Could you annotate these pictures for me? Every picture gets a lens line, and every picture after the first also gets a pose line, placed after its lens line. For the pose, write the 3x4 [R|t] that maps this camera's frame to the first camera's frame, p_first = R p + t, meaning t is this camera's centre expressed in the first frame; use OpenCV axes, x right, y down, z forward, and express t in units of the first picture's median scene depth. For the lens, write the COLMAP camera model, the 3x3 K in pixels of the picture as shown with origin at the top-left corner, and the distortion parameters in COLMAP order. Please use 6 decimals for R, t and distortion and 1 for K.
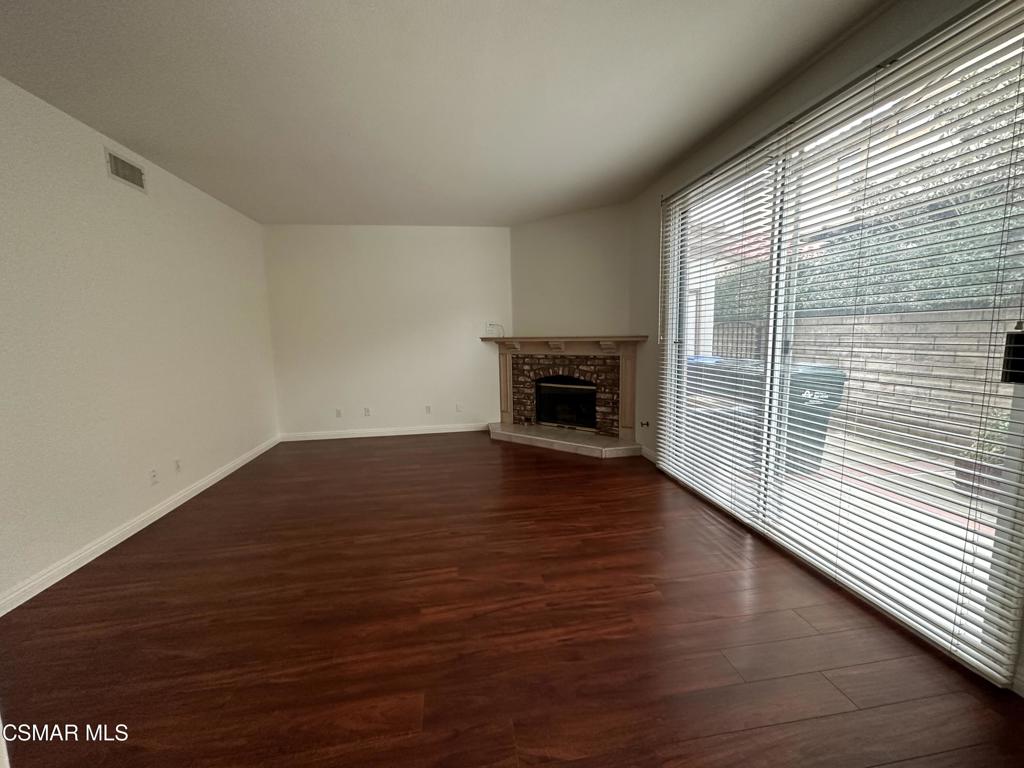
lens RADIAL K [[406.4, 0, 512.0], [0, 406.4, 384.0], [0, 0, 1]] dist [0.000490, -0.000012]
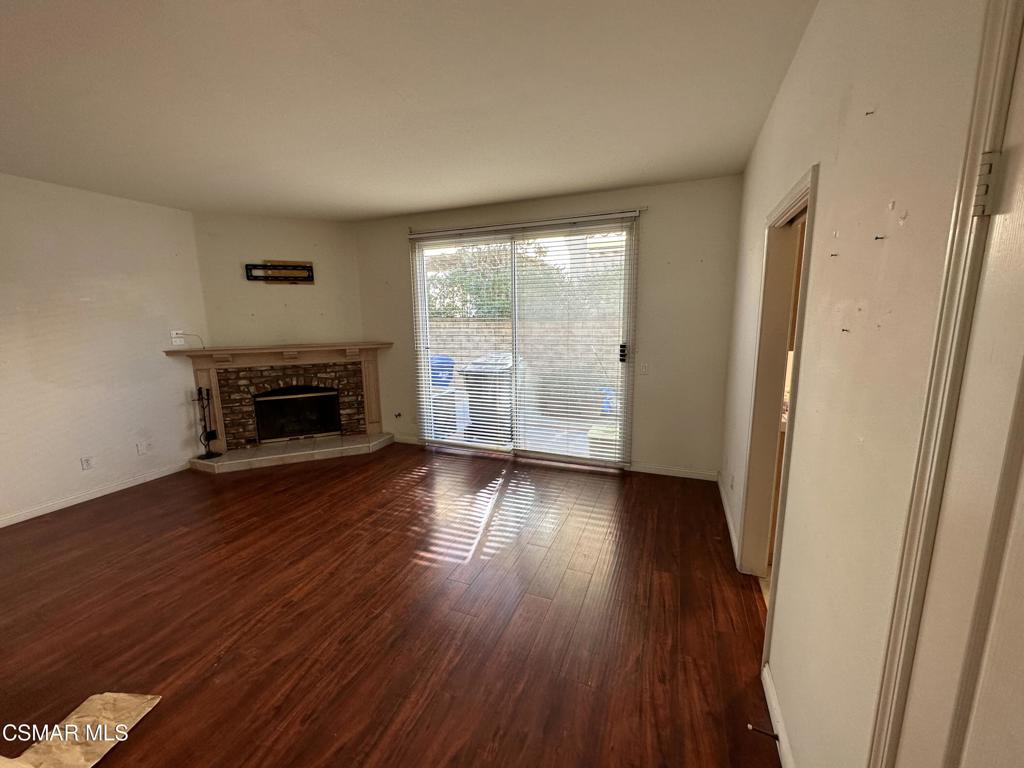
lens RADIAL K [[406.4, 0, 512.0], [0, 406.4, 384.0], [0, 0, 1]] dist [0.000490, -0.000012]
pose [[0.510019, -0.129387, 0.850376, -0.454589], [0.110209, 0.990303, 0.084579, -0.052355], [-0.853073, 0.050582, 0.519334, 0.062456]]
